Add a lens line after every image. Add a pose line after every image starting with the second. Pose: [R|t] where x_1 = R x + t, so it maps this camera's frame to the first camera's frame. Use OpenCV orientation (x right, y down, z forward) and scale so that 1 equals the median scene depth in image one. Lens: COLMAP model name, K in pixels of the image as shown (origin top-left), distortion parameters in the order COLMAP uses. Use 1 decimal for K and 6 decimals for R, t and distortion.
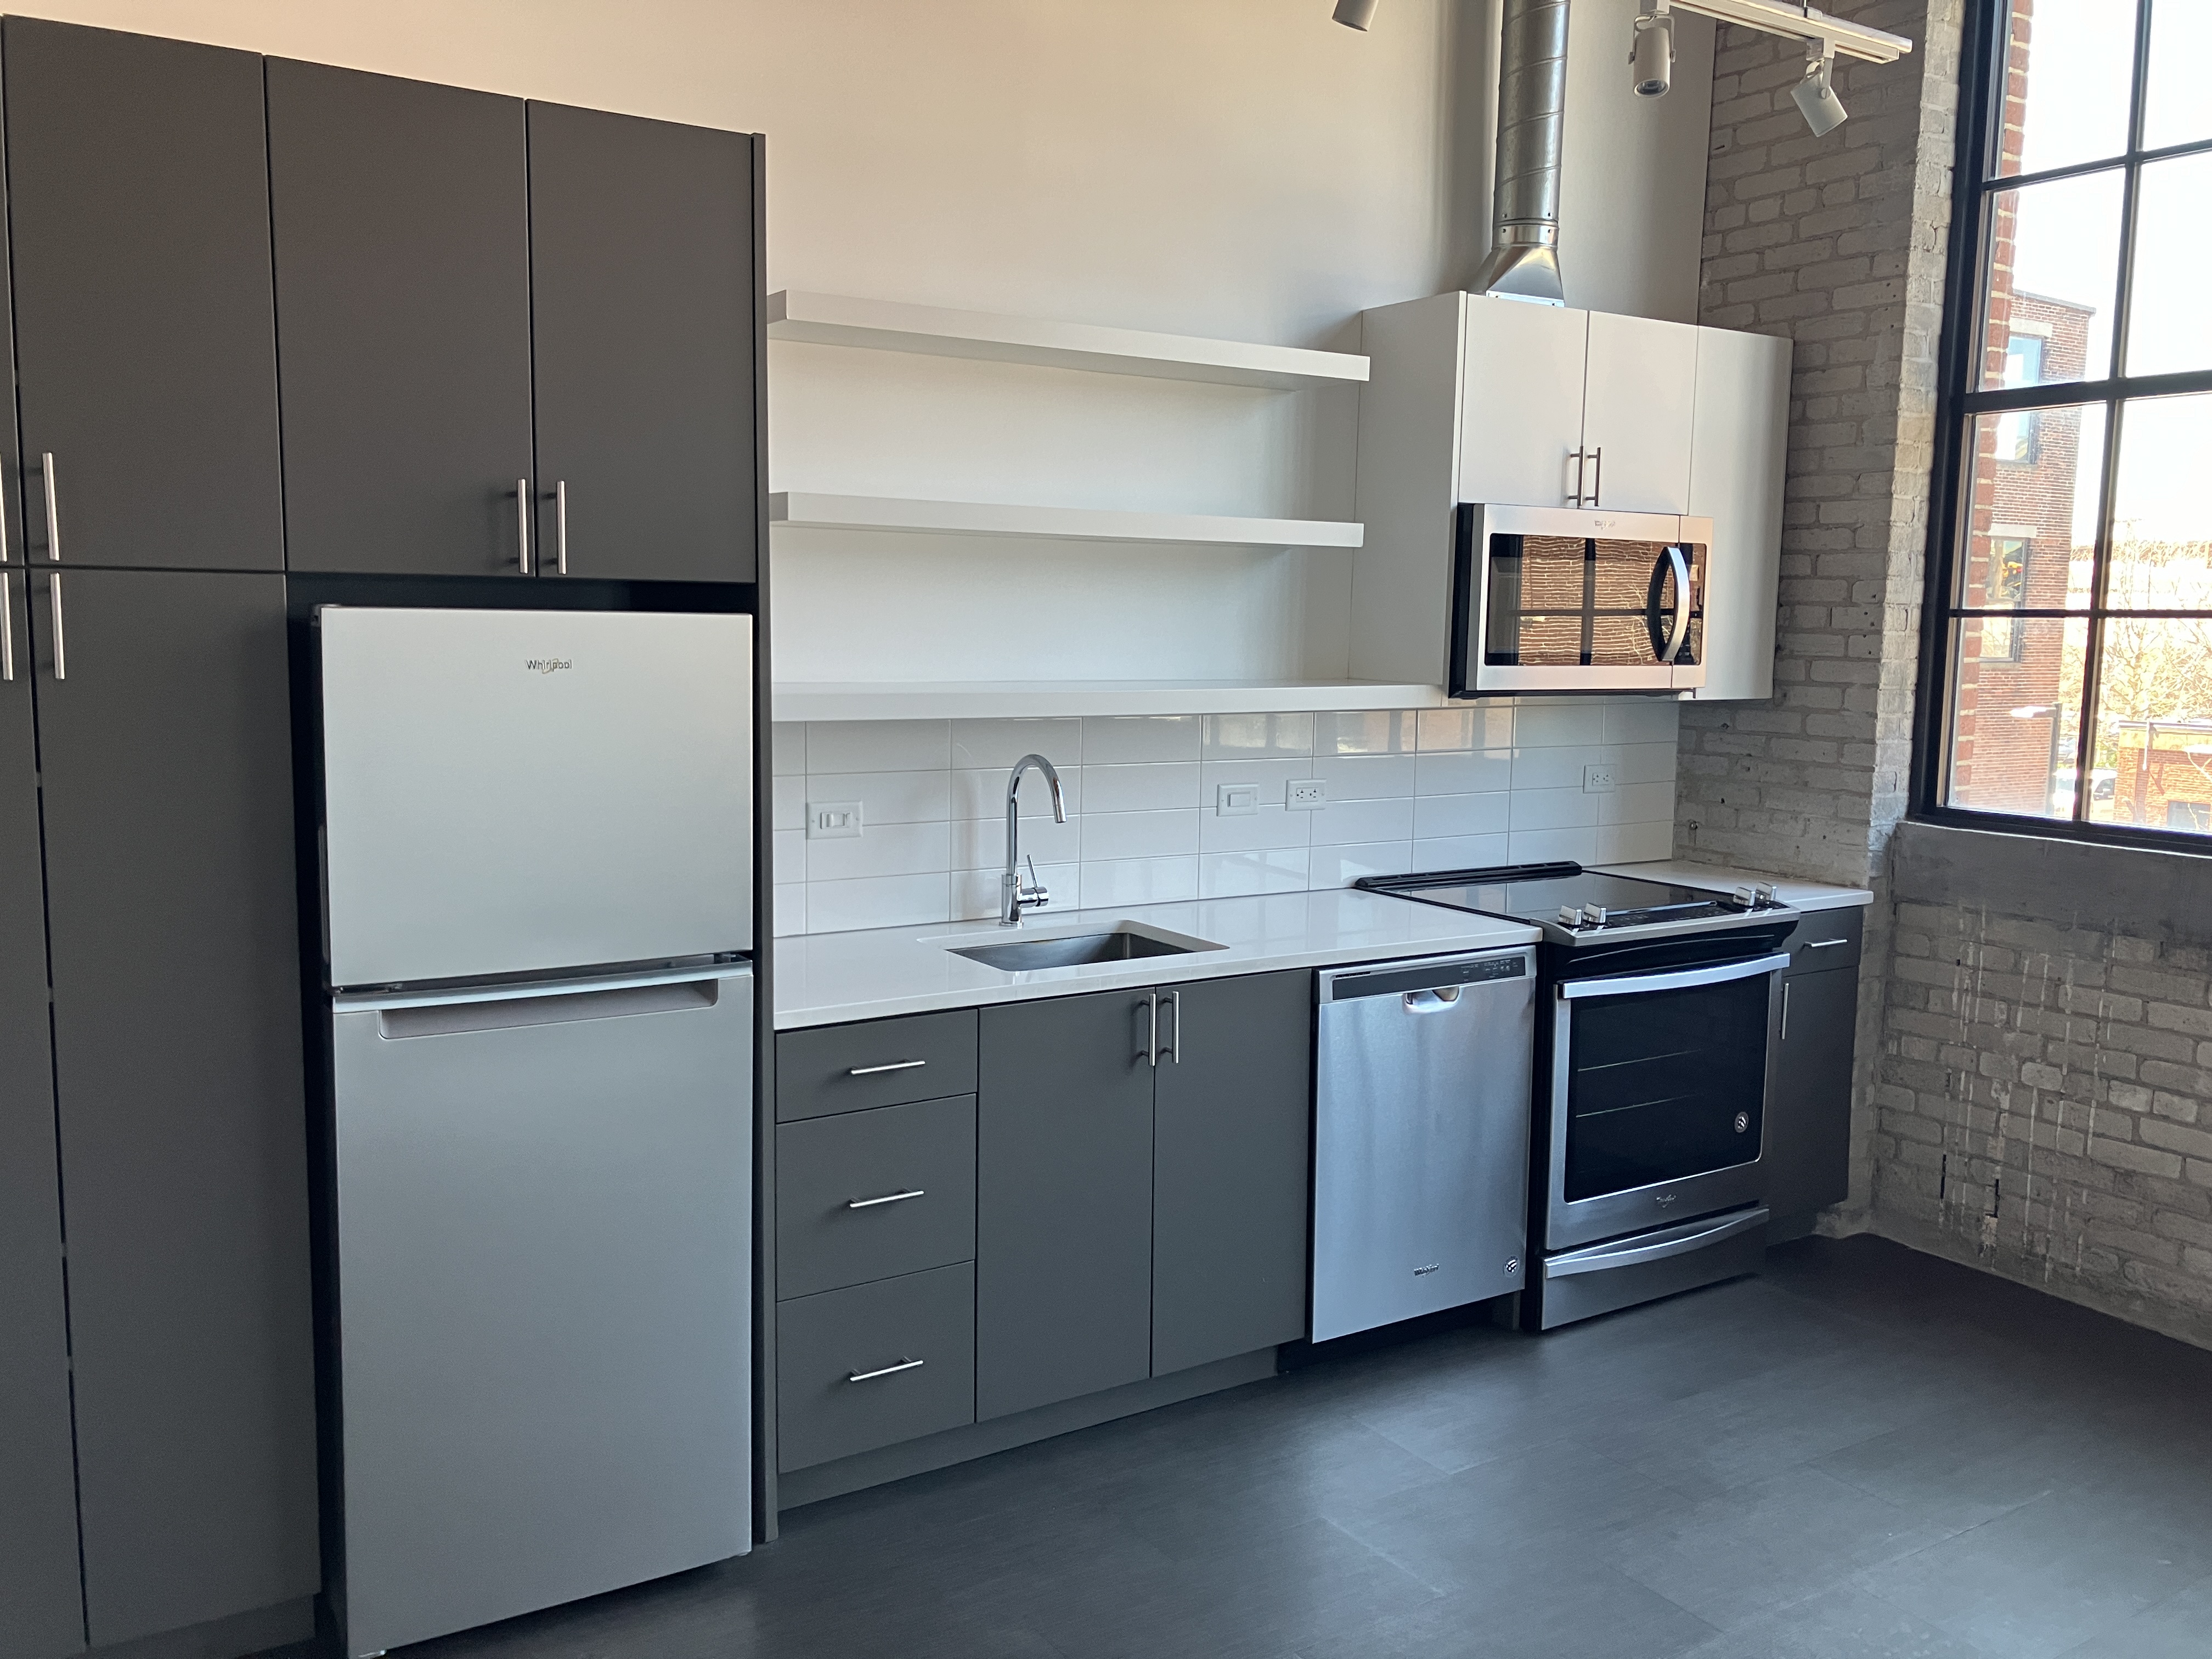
lens RADIAL K [[1814.8, 0, 1108.5], [0, 1814.8, 823.1], [0, 0, 1]] dist [0.040819, -0.010879]
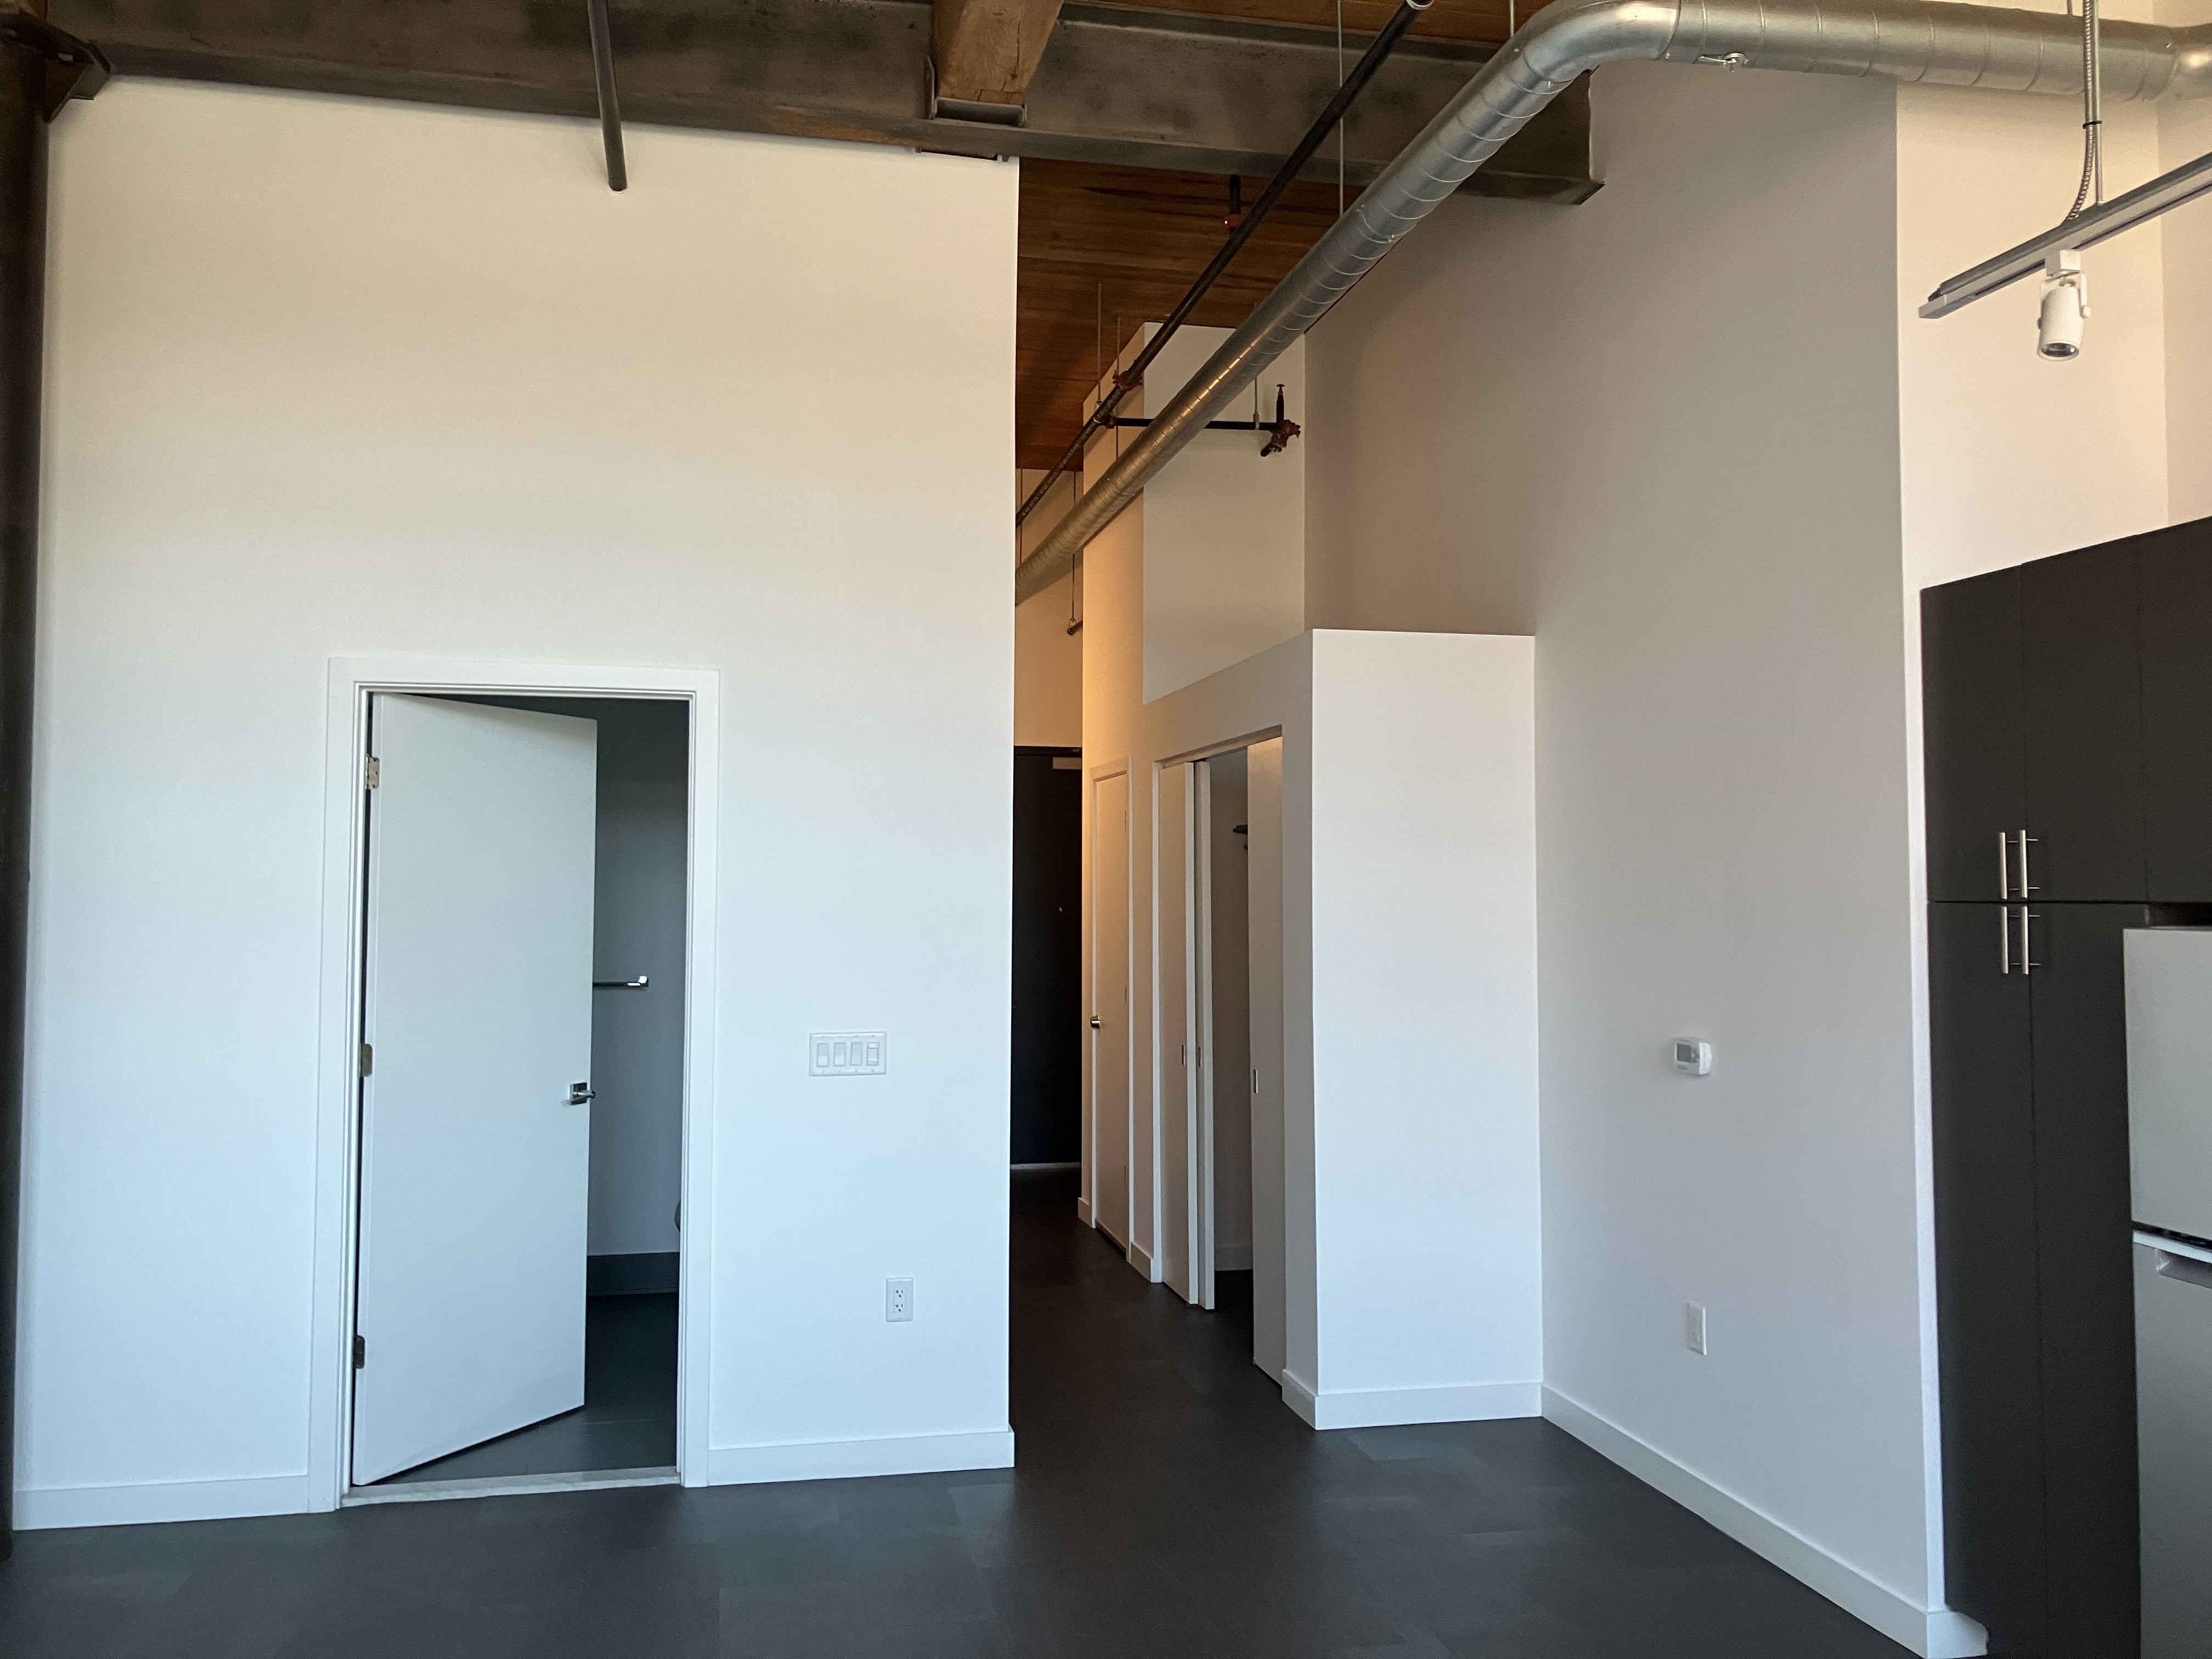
lens RADIAL K [[1814.8, 0, 1104.9], [0, 1814.8, 827.7], [0, 0, 1]] dist [0.040819, -0.010879]
pose [[-0.365601, -0.061620, -0.928730, 1.129856], [-0.117372, 0.992893, -0.019672, -0.079194], [0.923341, 0.101815, -0.370236, 0.833747]]
